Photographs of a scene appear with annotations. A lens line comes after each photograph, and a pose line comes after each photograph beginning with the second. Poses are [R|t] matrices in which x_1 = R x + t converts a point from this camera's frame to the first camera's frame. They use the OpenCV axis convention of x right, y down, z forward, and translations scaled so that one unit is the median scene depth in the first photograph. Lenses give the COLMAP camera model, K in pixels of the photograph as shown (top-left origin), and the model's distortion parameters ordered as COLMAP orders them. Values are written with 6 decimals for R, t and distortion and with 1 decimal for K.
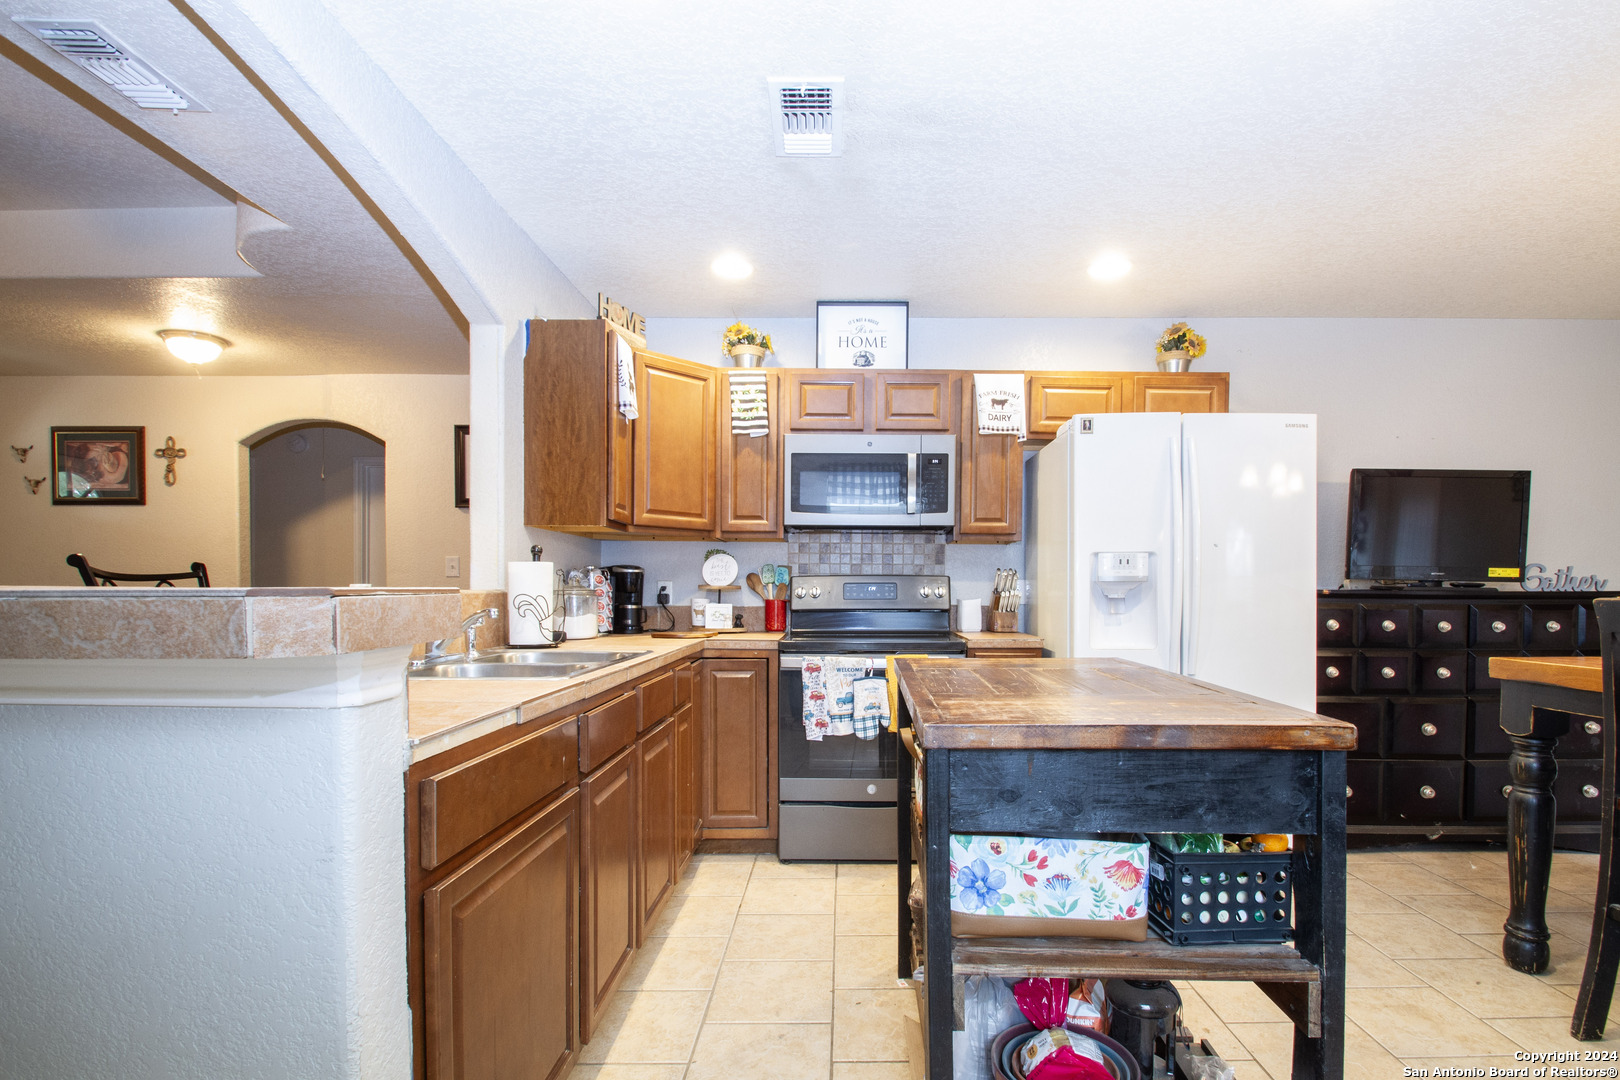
lens RADIAL K [[765.2, 0, 853.9], [0, 765.2, 611.0], [0, 0, 1]] dist [0.010524, -0.015015]
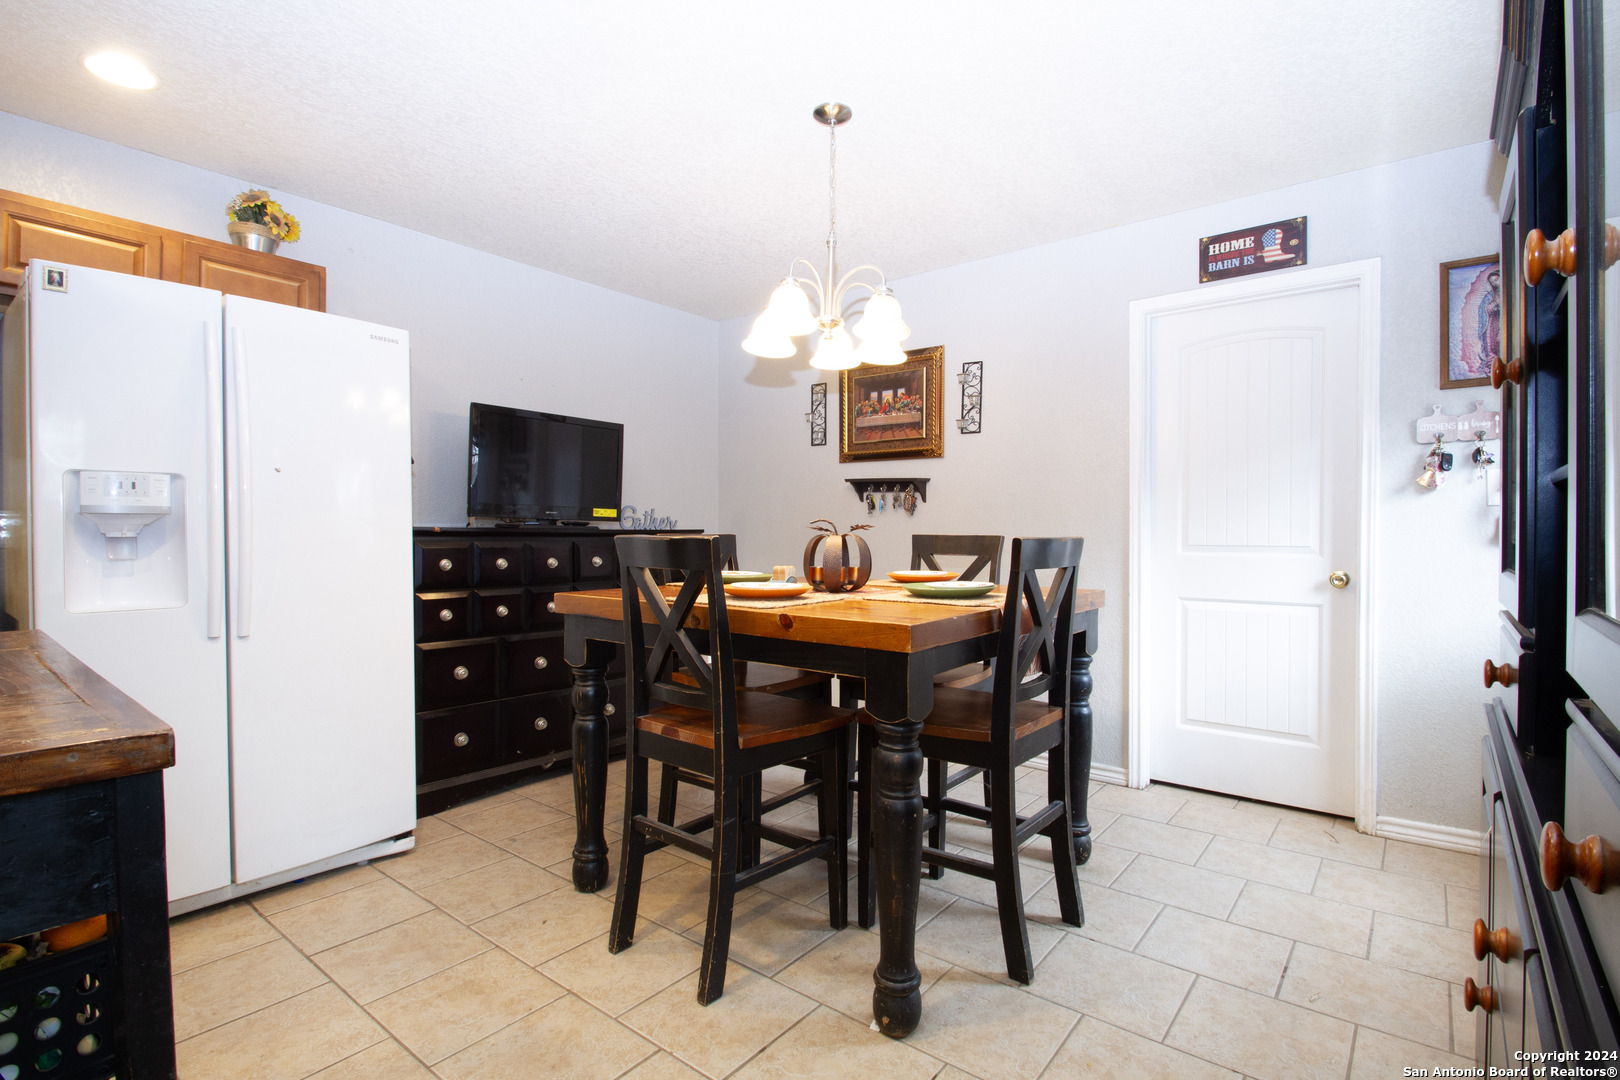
lens RADIAL K [[765.2, 0, 818.5], [0, 765.2, 547.4], [0, 0, 1]] dist [0.010524, -0.015015]
pose [[0.624522, -0.014768, 0.780868, 0.179212], [0.018010, 0.999828, 0.004505, 0.000858], [-0.780799, 0.011250, 0.624680, 0.061160]]
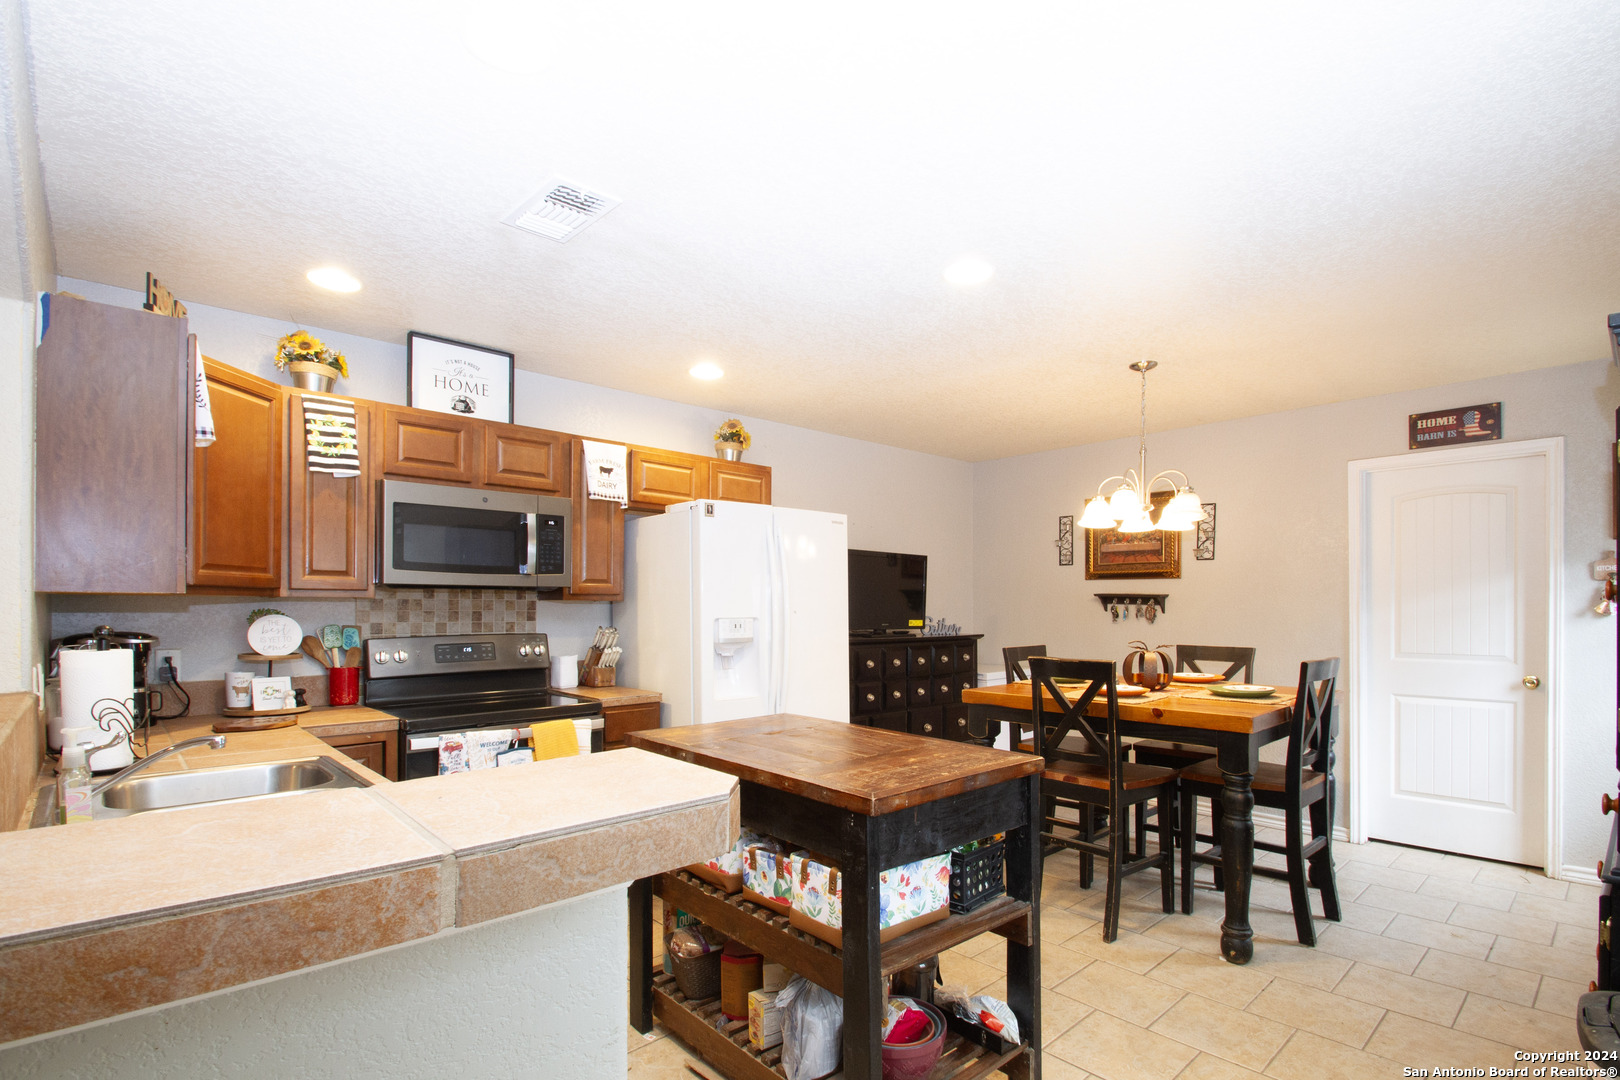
lens RADIAL K [[765.2, 0, 838.9], [0, 765.2, 616.7], [0, 0, 1]] dist [0.010524, -0.015015]
pose [[0.728104, -0.008524, 0.685414, -0.324844], [0.018981, 0.999790, -0.007729, -0.061486], [-0.685204, 0.018638, 0.728113, 0.017130]]
